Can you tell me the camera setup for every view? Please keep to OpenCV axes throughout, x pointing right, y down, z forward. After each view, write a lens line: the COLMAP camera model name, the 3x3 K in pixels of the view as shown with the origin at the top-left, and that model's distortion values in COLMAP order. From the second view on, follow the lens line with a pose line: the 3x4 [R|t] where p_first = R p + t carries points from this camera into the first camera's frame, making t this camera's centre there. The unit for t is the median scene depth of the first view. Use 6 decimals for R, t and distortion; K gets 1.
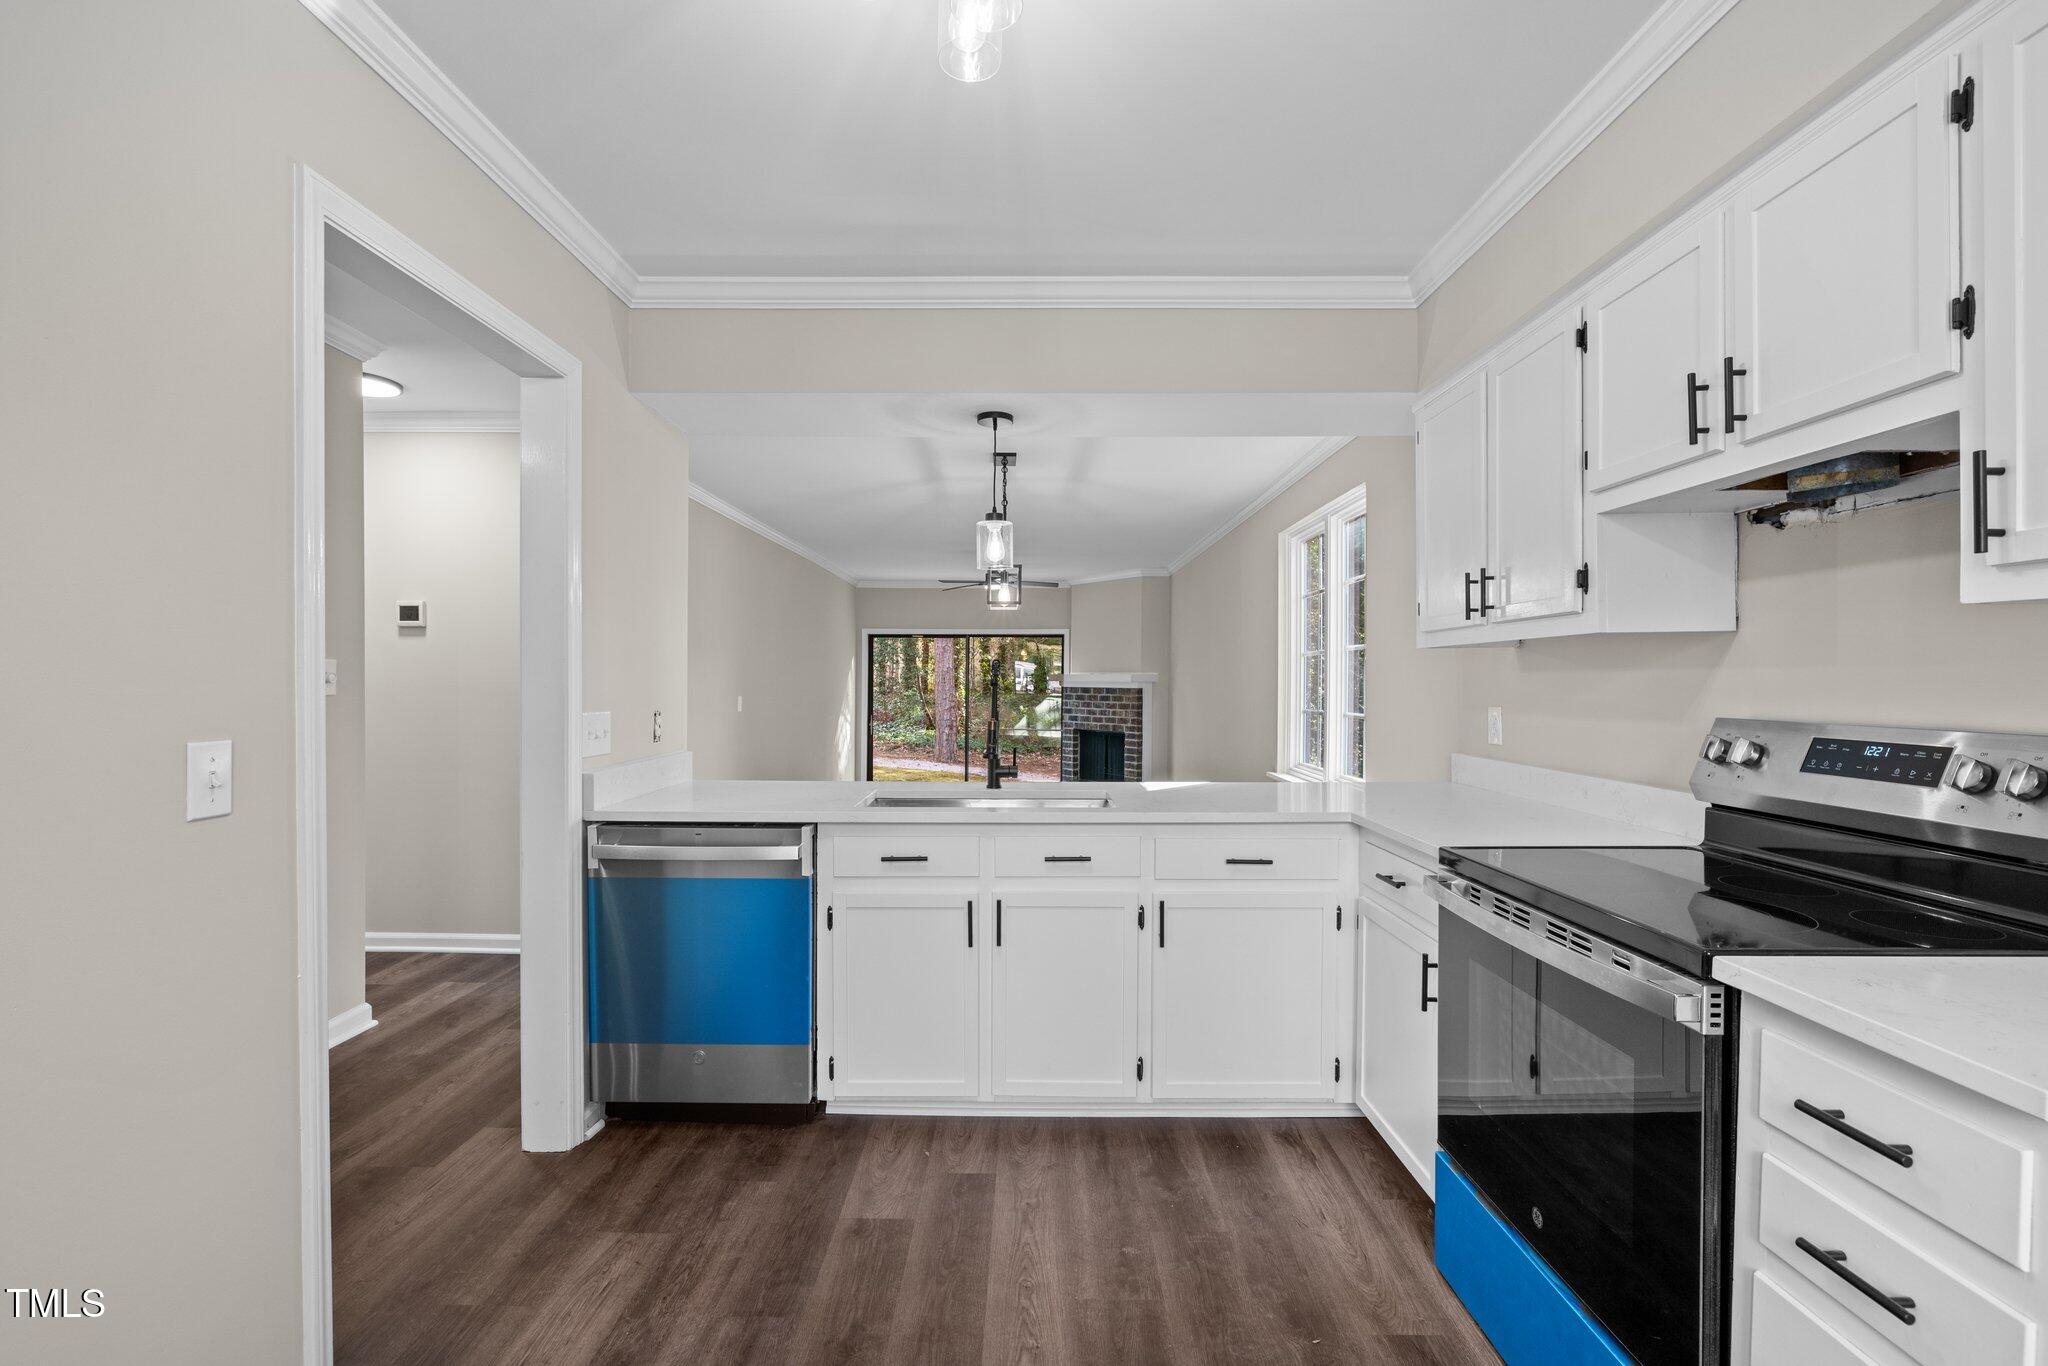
lens RADIAL K [[910.6, 0, 1024.0], [0, 910.6, 683.0], [0, 0, 1]] dist [-0.002087, -0.000158]
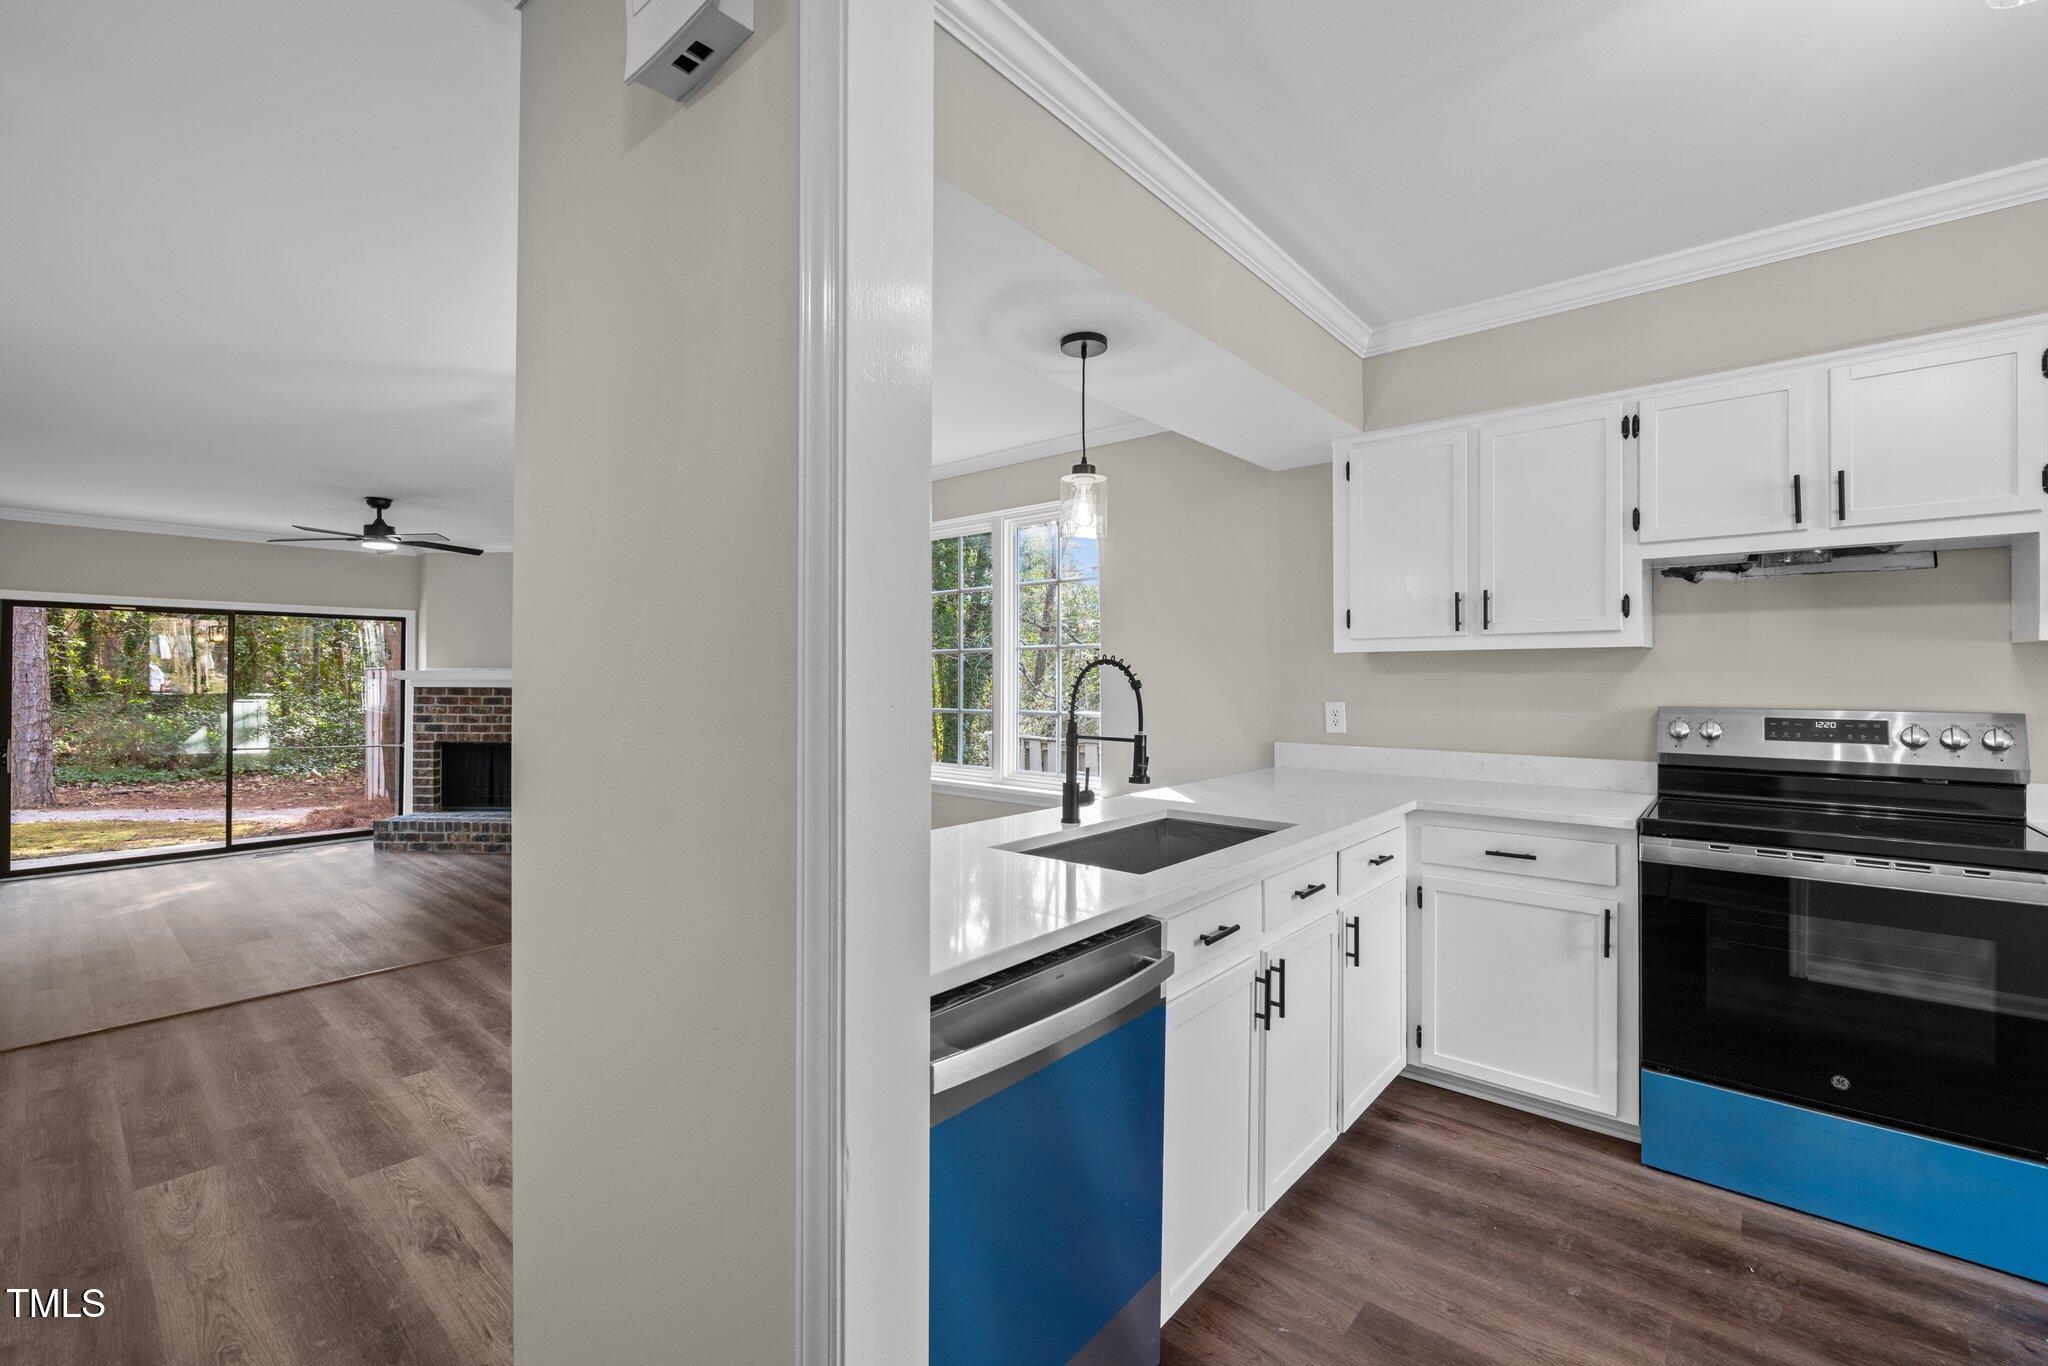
lens RADIAL K [[860.1, 0, 1022.6], [0, 860.1, 671.8], [0, 0, 1]] dist [0.001605, 0.000193]
pose [[0.649425, 0.002229, 0.760423, -0.185322], [0.003451, 0.999977, -0.005878, -0.002632], [-0.760418, 0.006441, 0.649402, 0.169273]]
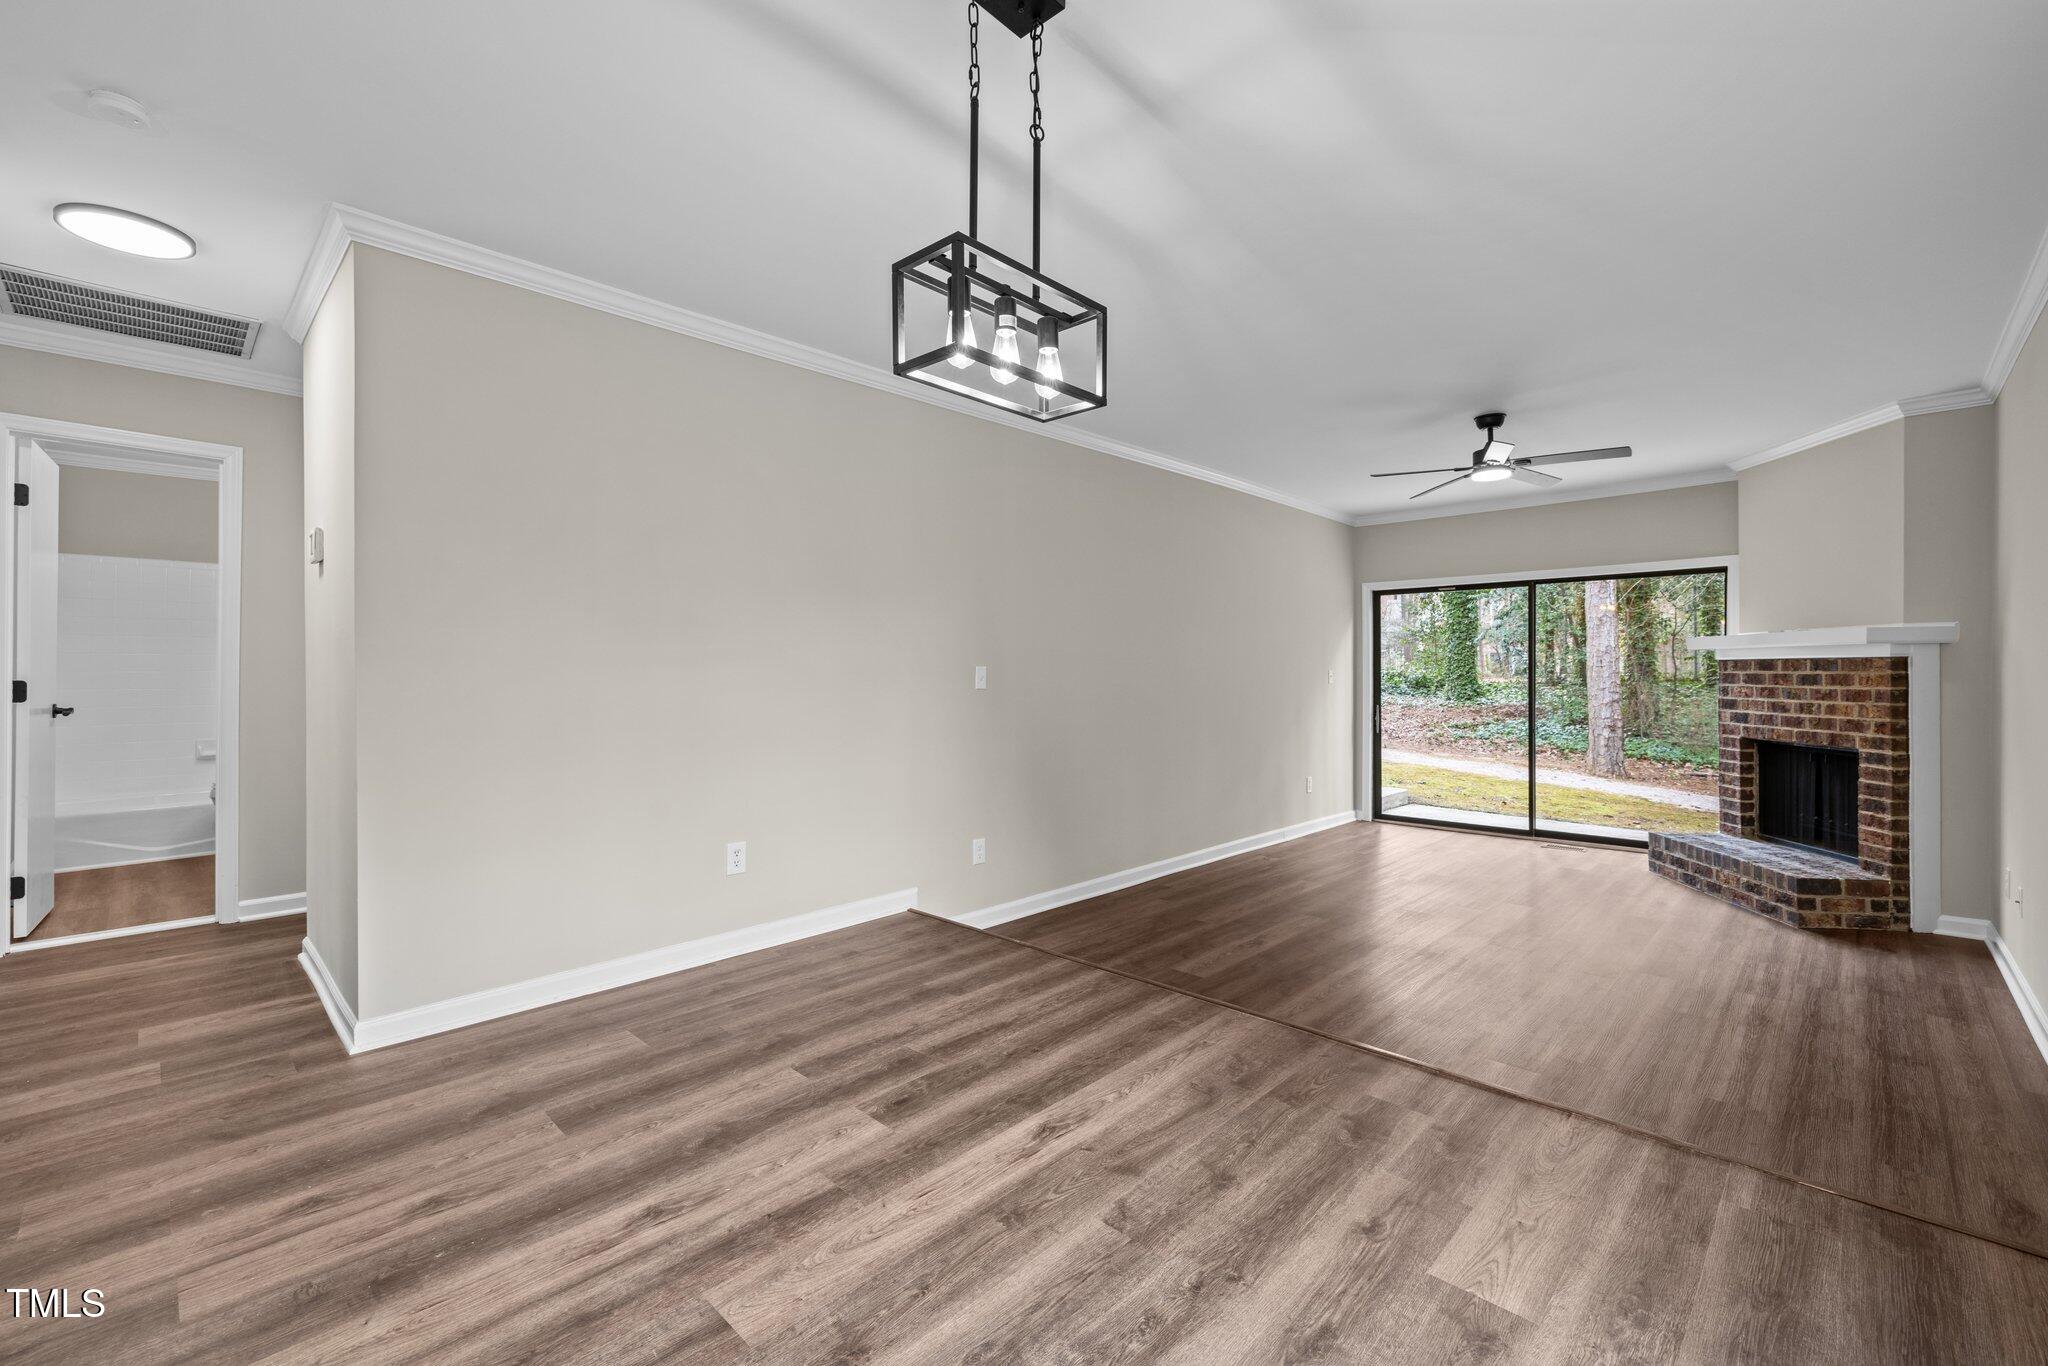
lens RADIAL K [[860.1, 0, 1022.6], [0, 860.1, 671.8], [0, 0, 1]] dist [0.001605, 0.000193]
pose [[0.722116, -0.007288, -0.691733, 0.106641], [0.002958, 0.999968, -0.007447, 0.015134], [0.691765, 0.003332, 0.722115, 0.366564]]
